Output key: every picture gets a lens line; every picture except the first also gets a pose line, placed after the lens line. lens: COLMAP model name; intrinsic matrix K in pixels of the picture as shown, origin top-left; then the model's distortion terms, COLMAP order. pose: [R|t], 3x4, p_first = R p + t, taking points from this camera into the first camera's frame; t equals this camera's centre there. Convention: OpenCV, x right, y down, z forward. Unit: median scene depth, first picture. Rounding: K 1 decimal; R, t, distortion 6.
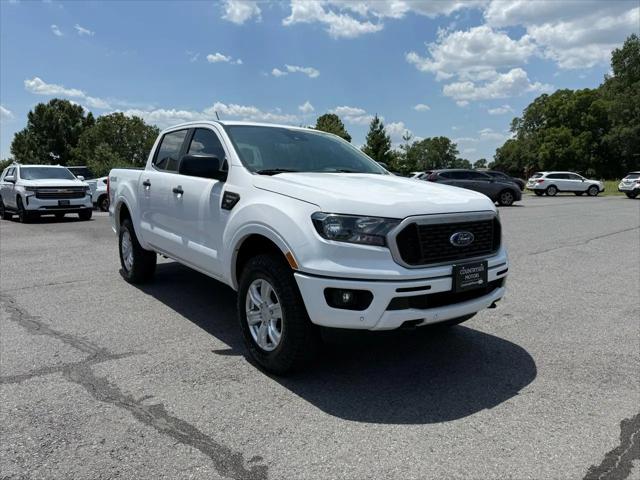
lens RADIAL K [[453.2, 0, 320.5], [0, 453.2, 242.6], [0, 0, 1]] dist [0.037181, -0.048620]
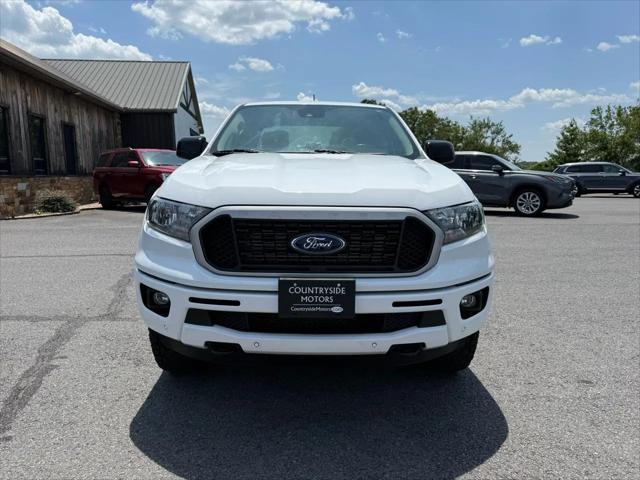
lens RADIAL K [[453.2, 0, 322.7], [0, 453.2, 241.9], [0, 0, 1]] dist [0.037181, -0.048620]
pose [[0.810589, 0.098183, -0.577327, 0.028189], [-0.088732, 0.995055, 0.044641, -0.001684], [0.578855, 0.015042, 0.815292, 0.017395]]
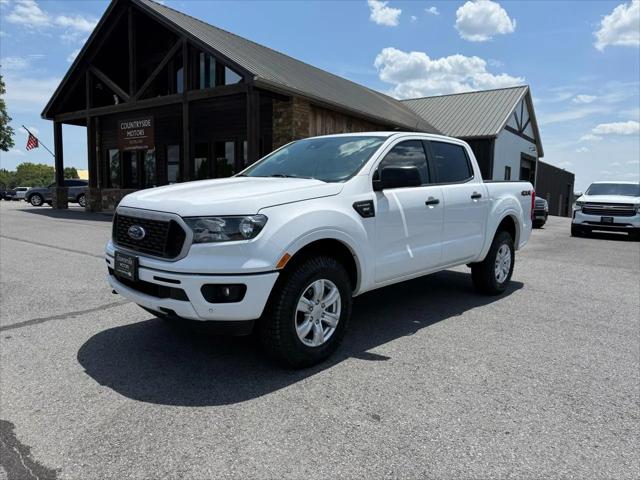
lens RADIAL K [[453.2, 0, 322.3], [0, 453.2, 241.7], [0, 0, 1]] dist [0.037181, -0.048620]
pose [[0.175429, 0.123084, -0.976768, 0.057574], [-0.166446, 0.981579, 0.093796, -0.006466], [0.970320, 0.146124, 0.192685, 0.047820]]
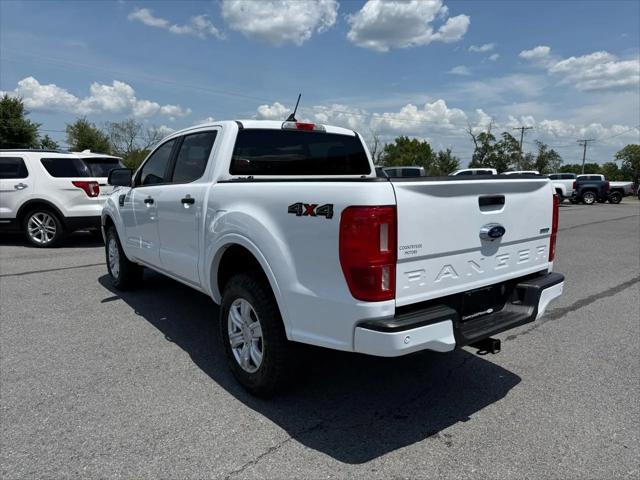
lens RADIAL K [[453.2, 0, 320.9], [0, 453.2, 238.1], [0, 0, 1]] dist [0.037181, -0.048620]
pose [[-0.999868, -0.008530, -0.013816, -0.019492], [-0.012107, 0.958649, 0.284334, -0.020861], [0.010819, 0.284464, -0.958626, 0.130824]]
